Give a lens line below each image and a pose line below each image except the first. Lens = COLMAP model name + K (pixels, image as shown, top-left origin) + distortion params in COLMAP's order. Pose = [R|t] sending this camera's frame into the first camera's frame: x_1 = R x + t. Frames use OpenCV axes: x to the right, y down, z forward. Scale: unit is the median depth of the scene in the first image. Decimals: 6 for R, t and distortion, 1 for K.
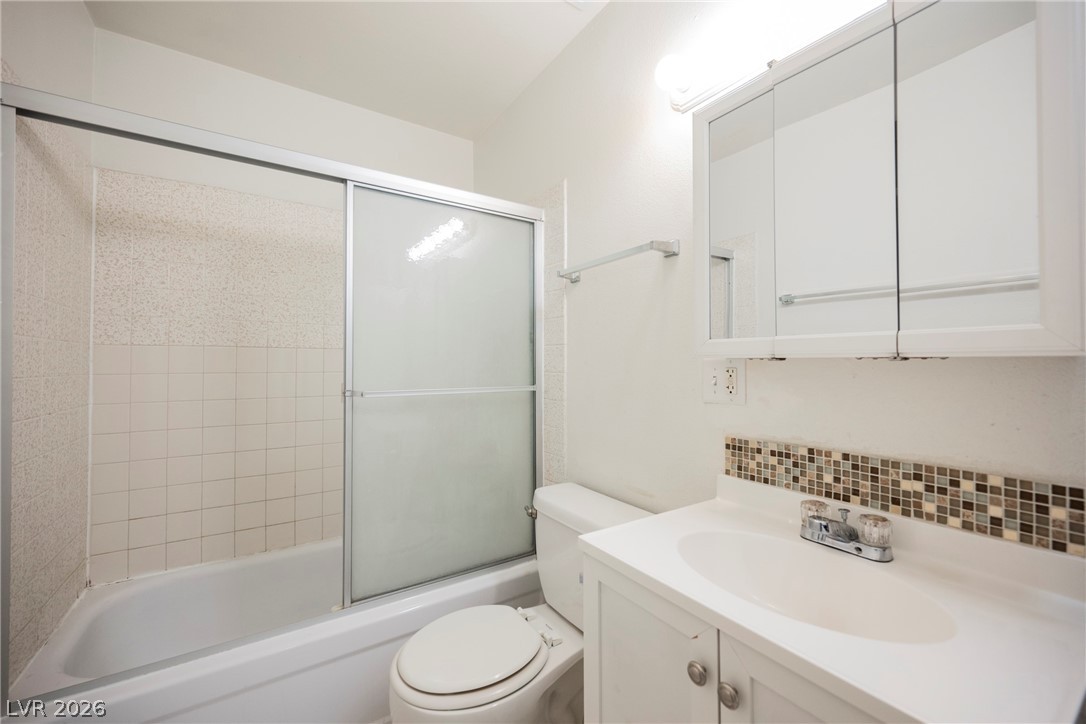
lens RADIAL K [[423.9, 0, 540.2], [0, 423.9, 368.3], [0, 0, 1]] dist [-0.003167, -0.000012]
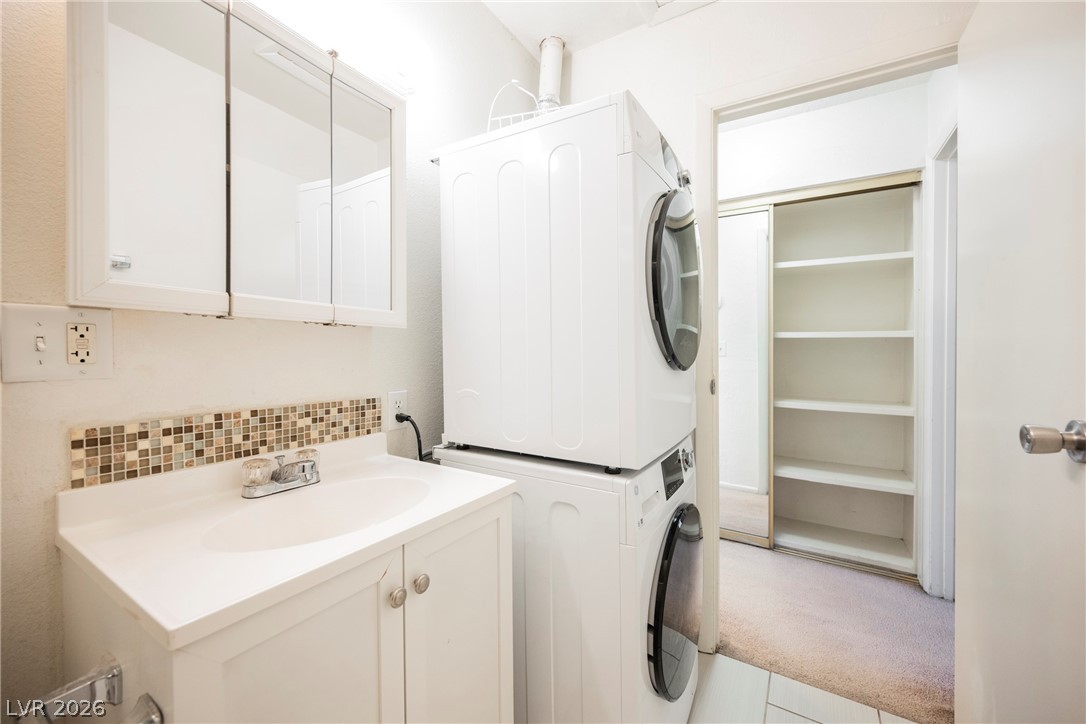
lens RADIAL K [[423.9, 0, 542.7], [0, 423.9, 353.7], [0, 0, 1]] dist [-0.003167, -0.000012]
pose [[-0.419501, -0.006126, 0.907734, -0.553425], [-0.004397, 0.999979, 0.004716, 0.048927], [-0.907744, -0.002013, -0.419519, 0.777776]]
